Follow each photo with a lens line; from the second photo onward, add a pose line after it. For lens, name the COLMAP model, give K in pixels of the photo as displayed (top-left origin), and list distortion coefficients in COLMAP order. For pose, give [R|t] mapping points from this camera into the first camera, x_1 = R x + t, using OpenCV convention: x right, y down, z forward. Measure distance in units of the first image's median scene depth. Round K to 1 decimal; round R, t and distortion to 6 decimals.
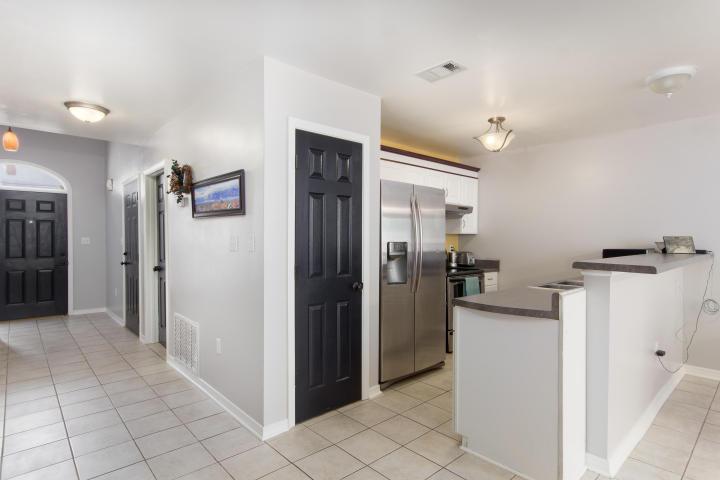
lens RADIAL K [[378.7, 0, 360.5], [0, 378.7, 237.2], [0, 0, 1]] dist [-0.001139, 0.000158]
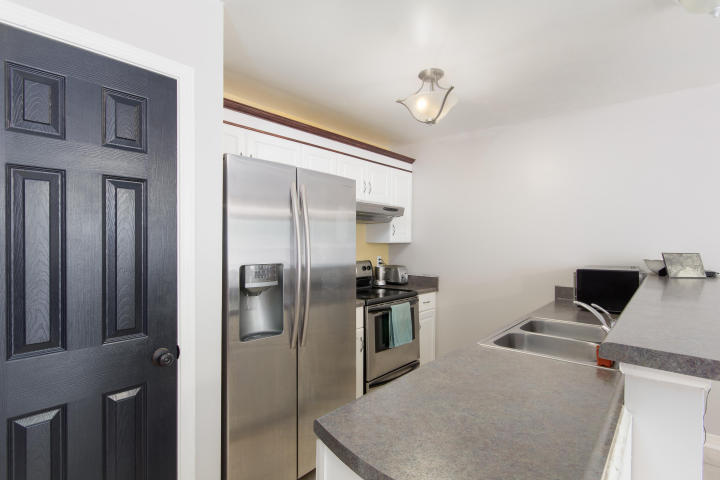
lens RADIAL K [[378.7, 0, 359.4], [0, 378.7, 240.6], [0, 0, 1]] dist [-0.001139, 0.000158]
pose [[0.991052, 0.001325, 0.133469, 0.120303], [-0.001752, 0.999994, 0.003080, -0.018665], [-0.133464, -0.003286, 0.991048, 0.293860]]
